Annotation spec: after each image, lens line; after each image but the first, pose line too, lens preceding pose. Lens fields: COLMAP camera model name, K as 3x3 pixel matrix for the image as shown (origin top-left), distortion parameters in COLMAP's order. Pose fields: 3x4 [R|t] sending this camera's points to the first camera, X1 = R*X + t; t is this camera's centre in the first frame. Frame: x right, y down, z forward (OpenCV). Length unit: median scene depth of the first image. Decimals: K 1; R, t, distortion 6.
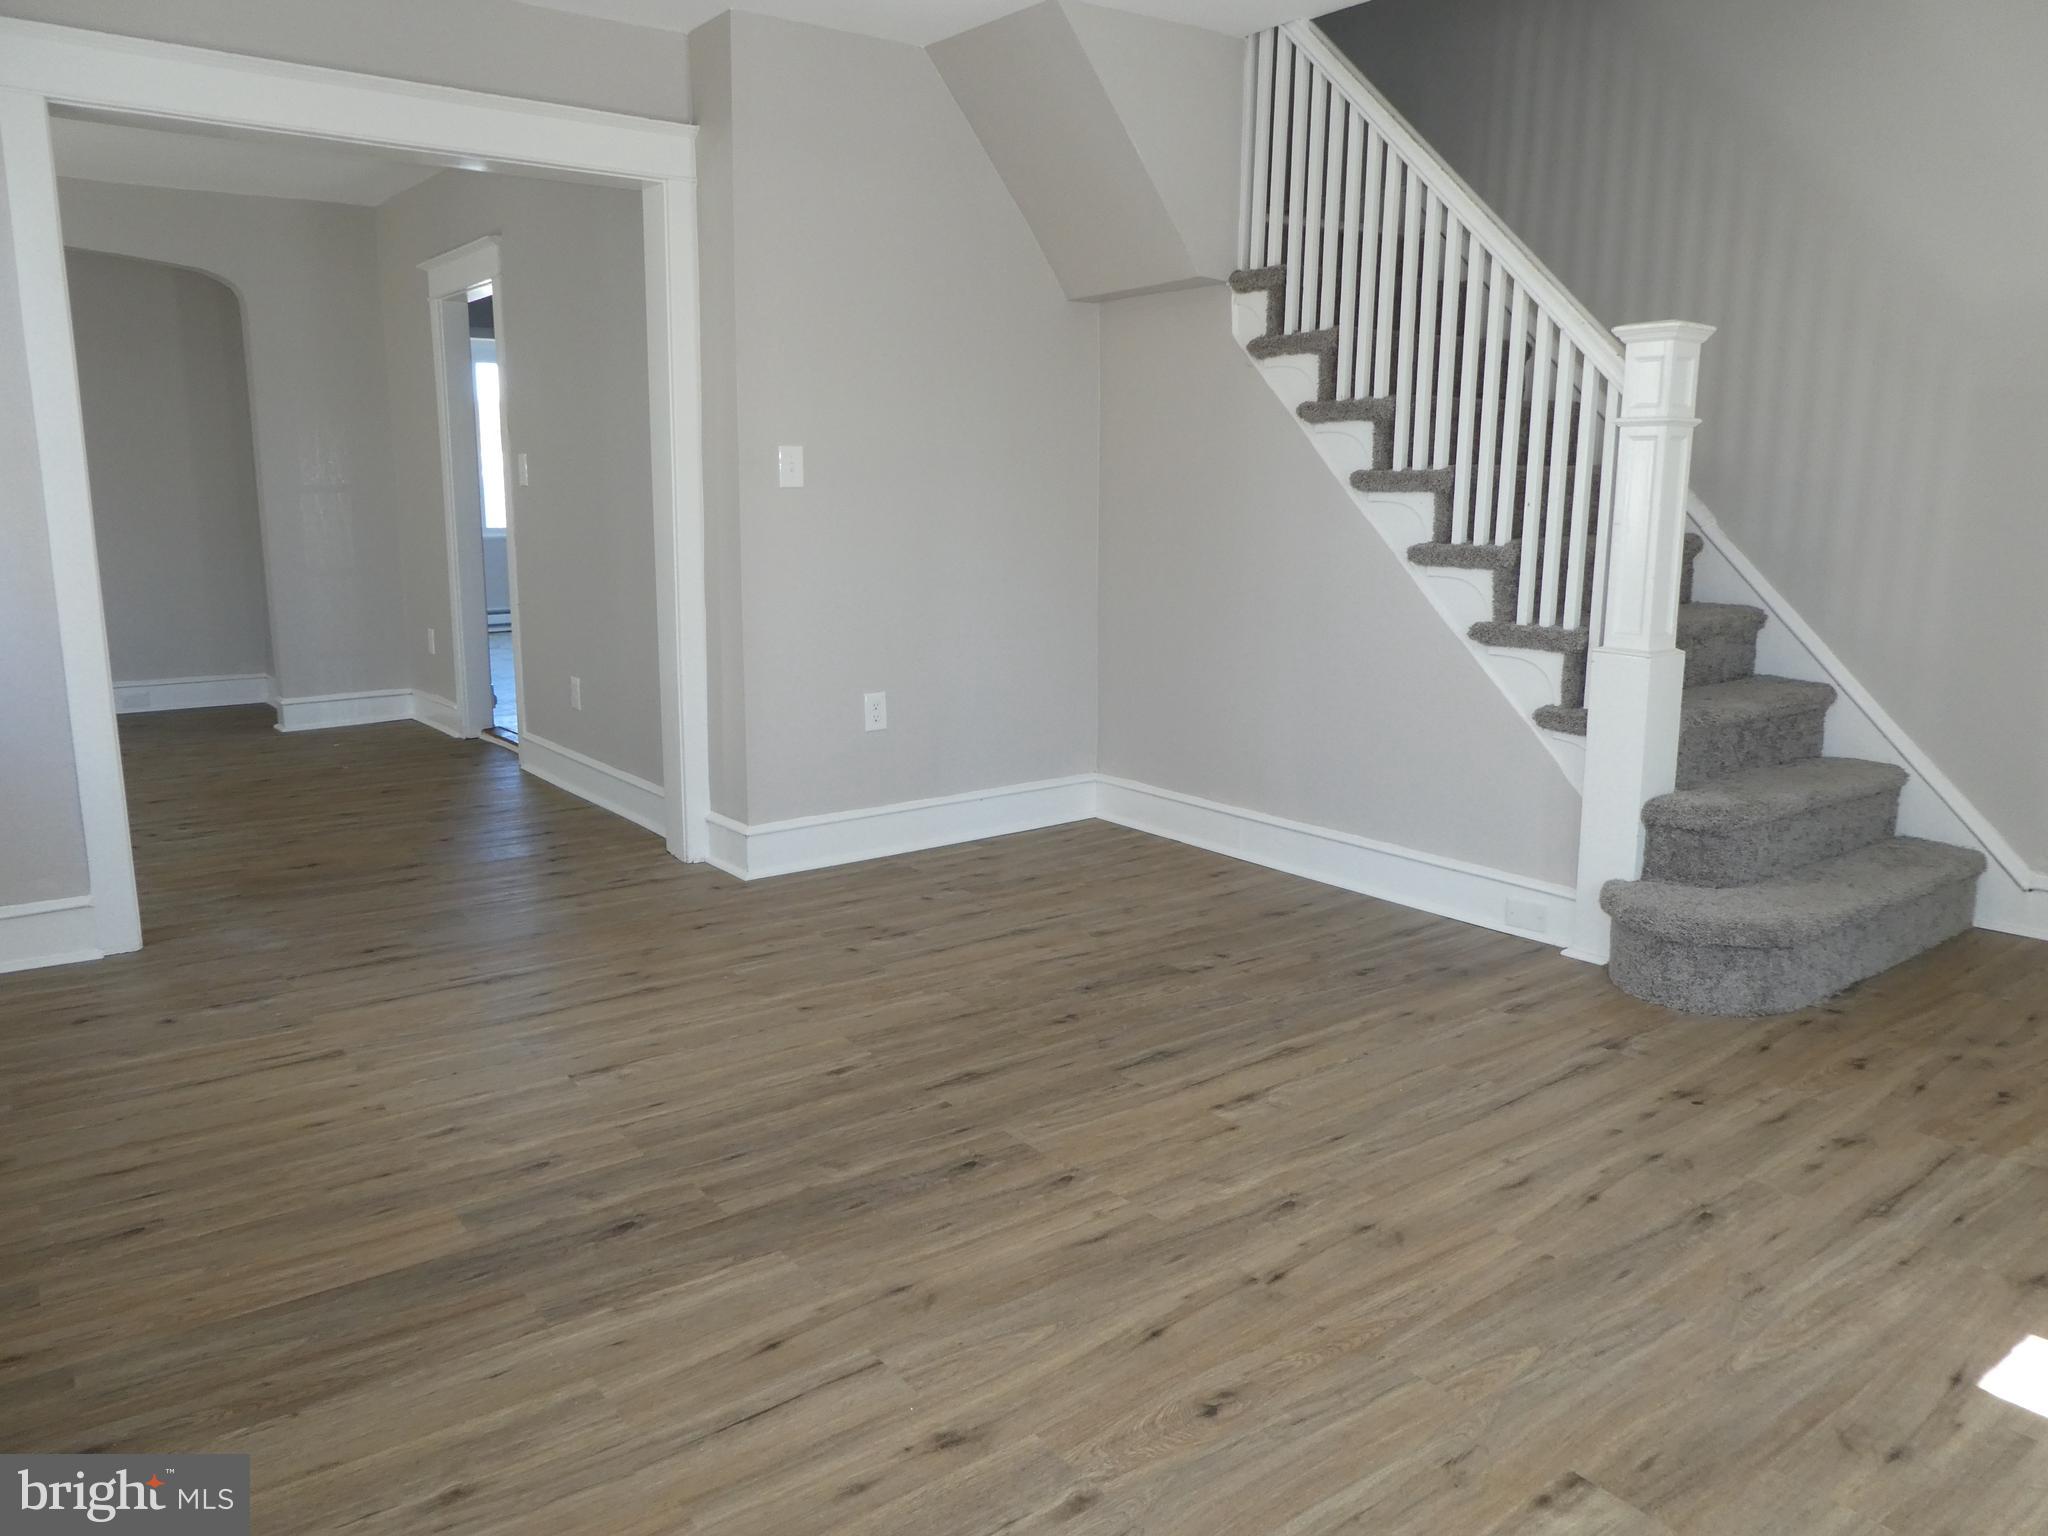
lens RADIAL K [[1461.8, 0, 1021.2], [0, 1461.8, 769.3], [0, 0, 1]] dist [-0.032583, 0.017594]
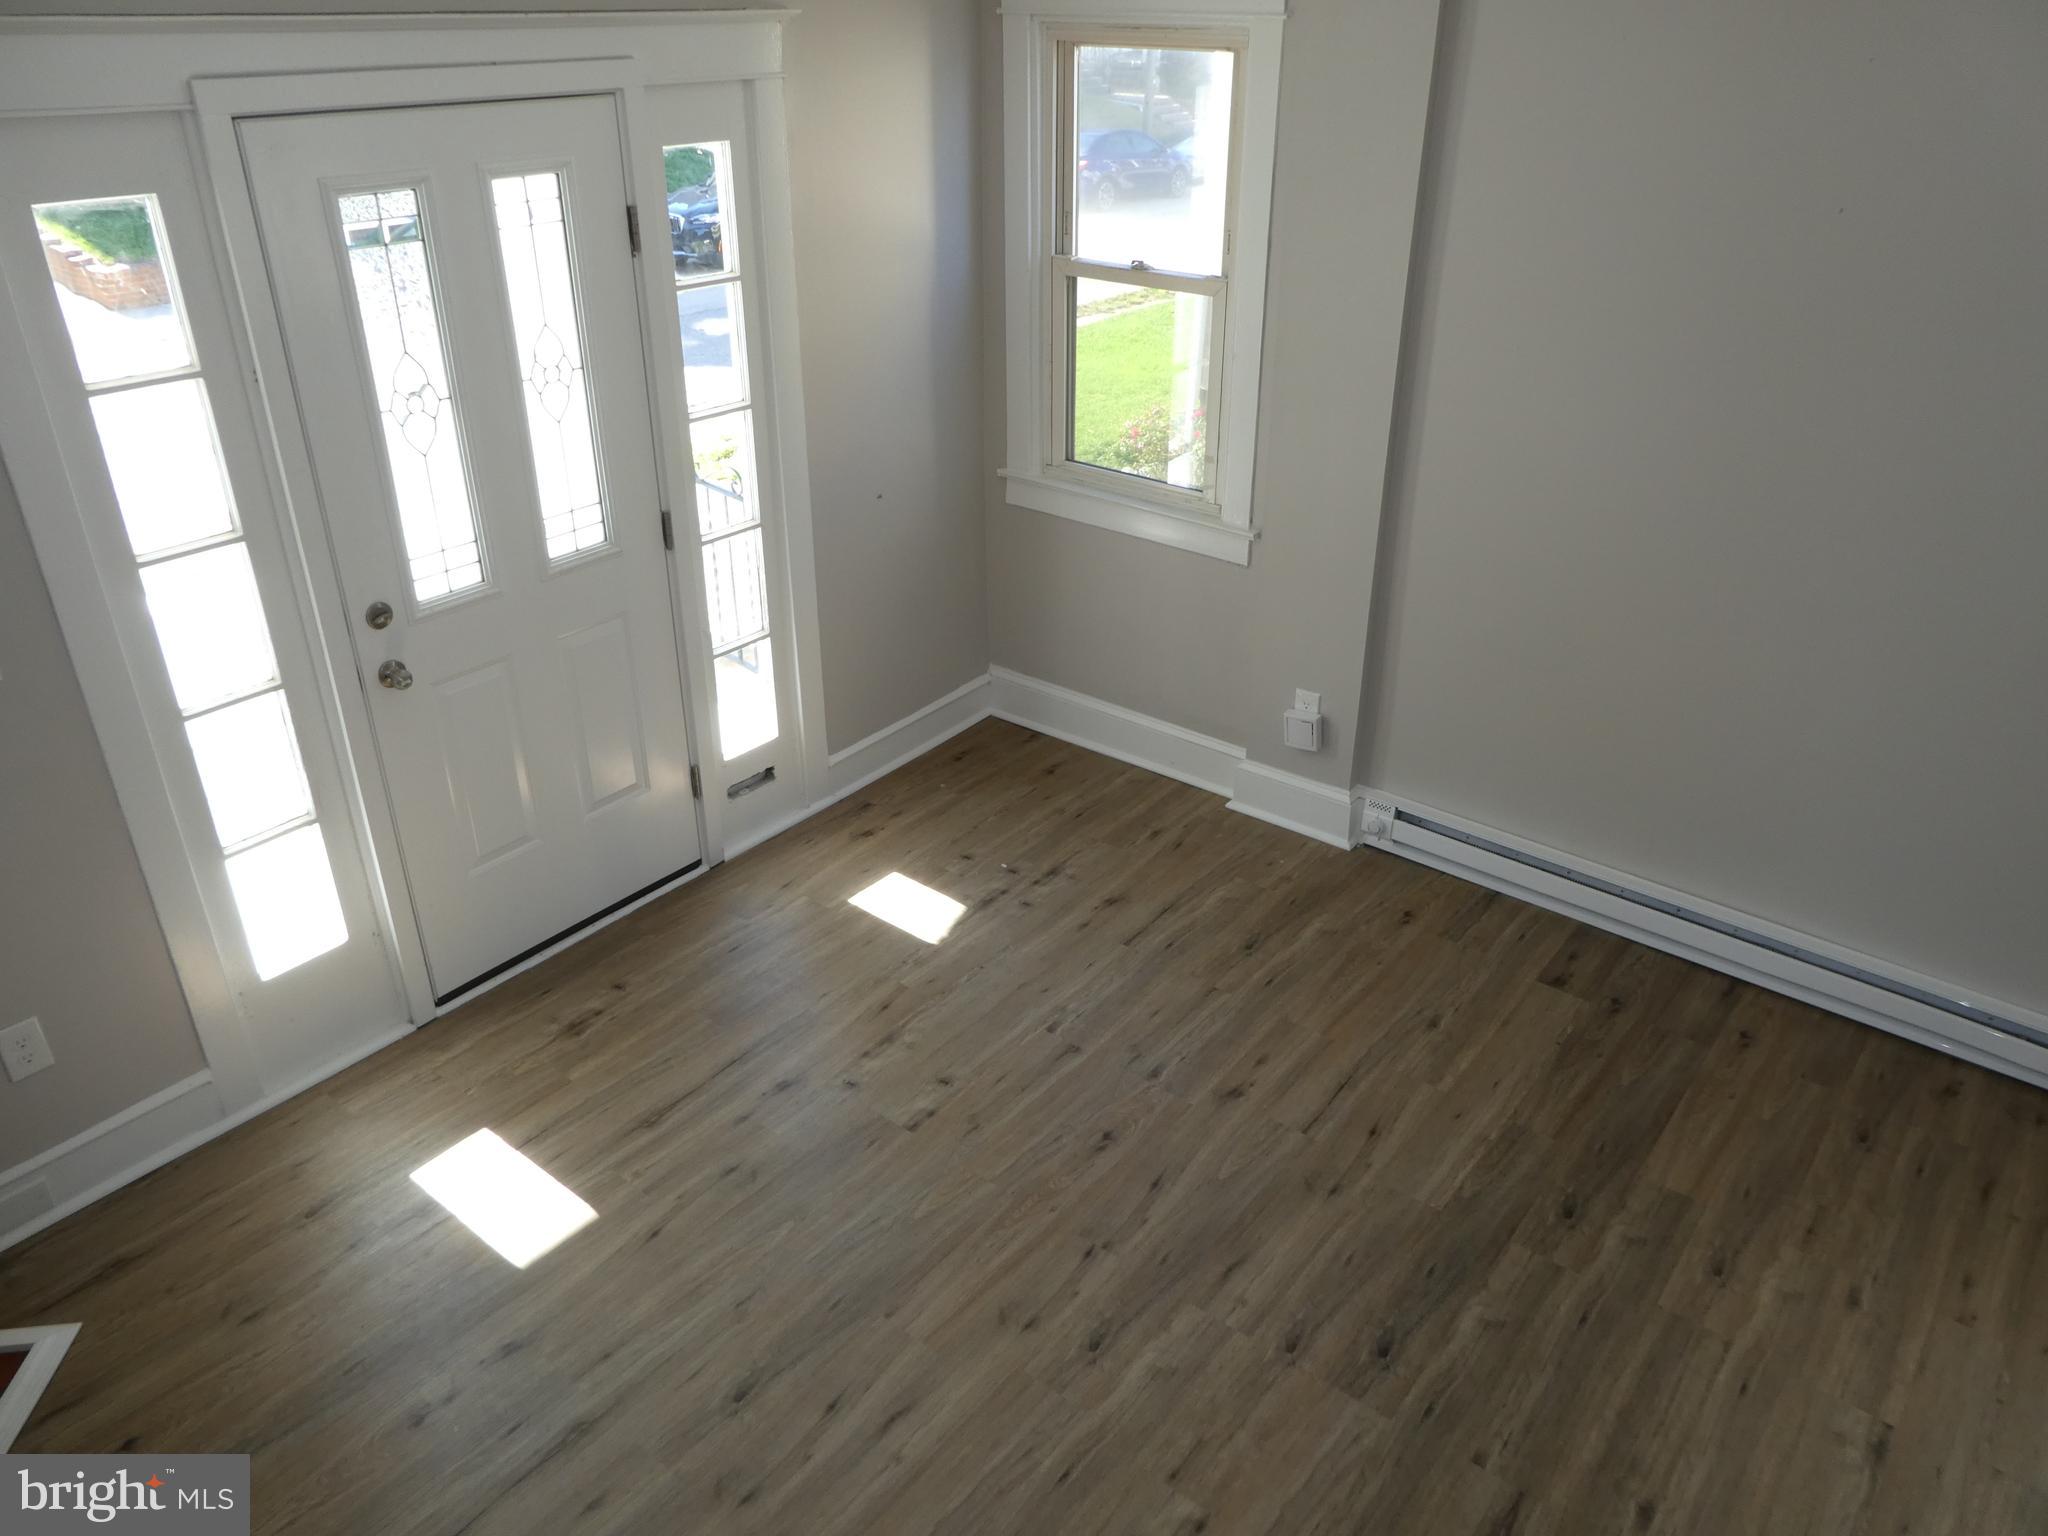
lens RADIAL K [[1461.8, 0, 1024.2], [0, 1461.8, 764.2], [0, 0, 1]] dist [-0.032583, 0.017594]
pose [[-0.966540, 0.120039, -0.226697, 0.477723], [-0.051898, 0.773967, 0.631096, -0.845979], [0.251212, 0.621745, -0.741840, 1.671628]]
